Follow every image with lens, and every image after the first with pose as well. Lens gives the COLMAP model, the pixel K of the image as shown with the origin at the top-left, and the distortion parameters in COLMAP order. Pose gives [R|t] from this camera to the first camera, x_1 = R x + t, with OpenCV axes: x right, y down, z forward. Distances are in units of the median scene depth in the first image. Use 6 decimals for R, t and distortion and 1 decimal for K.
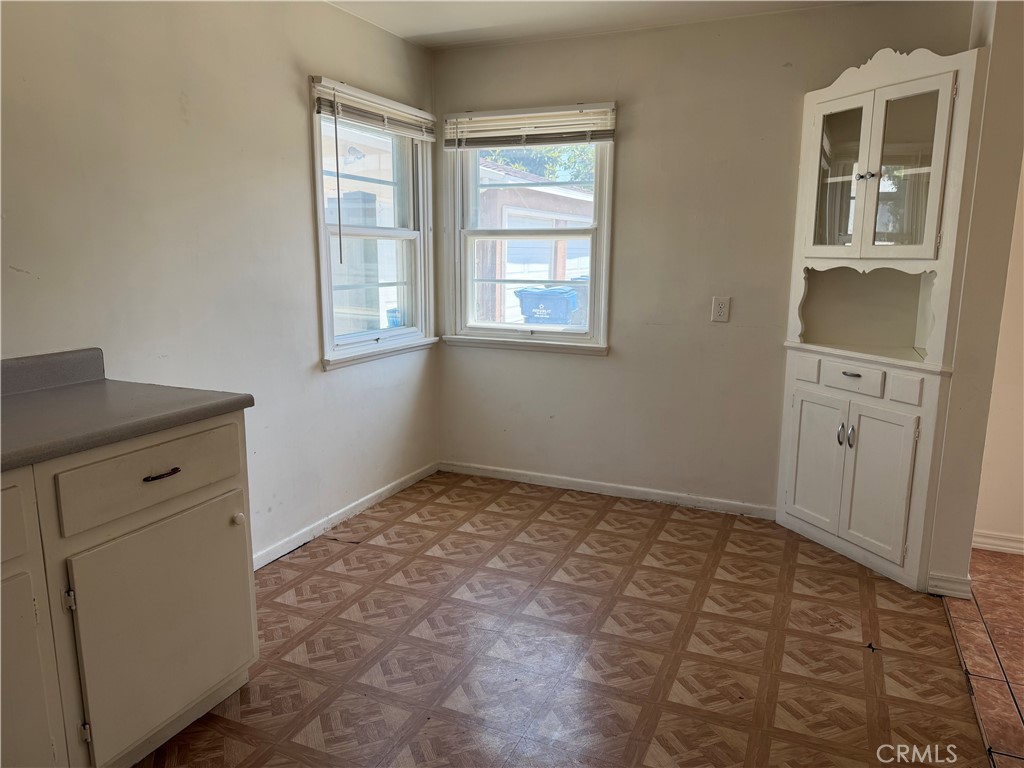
lens RADIAL K [[729.0, 0, 495.0], [0, 729.0, 371.4], [0, 0, 1]] dist [0.009679, -0.037456]
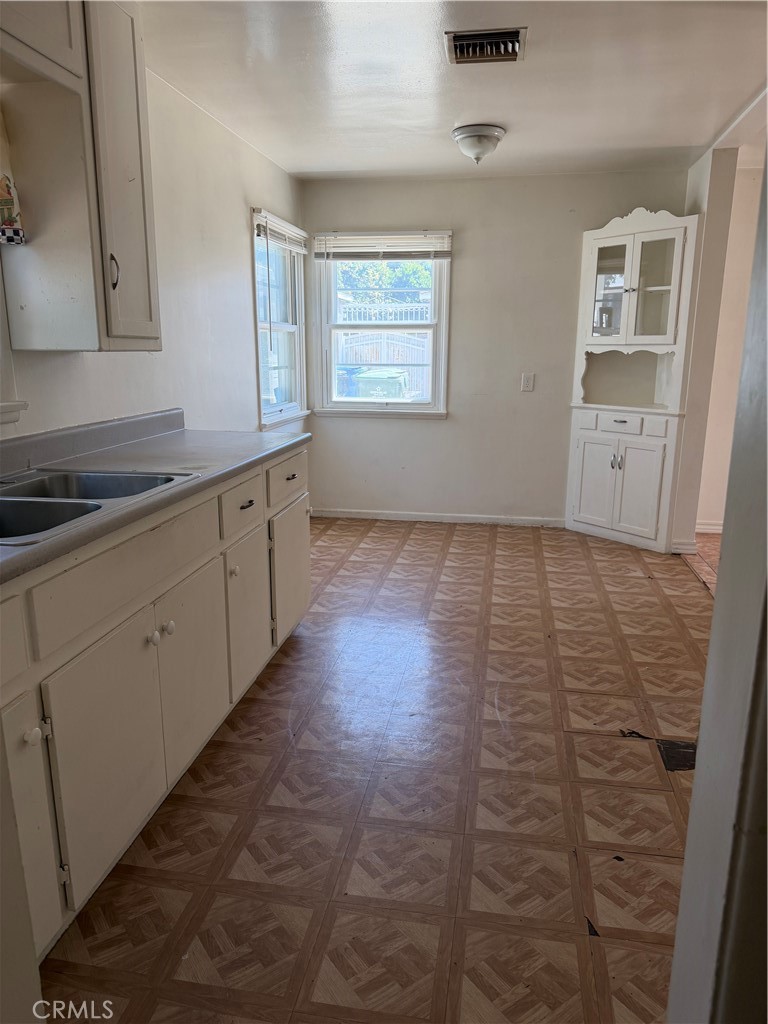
lens RADIAL K [[729.0, 0, 378.2], [0, 729.0, 507.4], [0, 0, 1]] dist [0.009679, -0.037456]
pose [[0.969384, -0.056858, 0.238877, -0.353411], [0.043248, 0.997149, 0.061840, 0.062745], [-0.241712, -0.049616, 0.969079, -0.345411]]
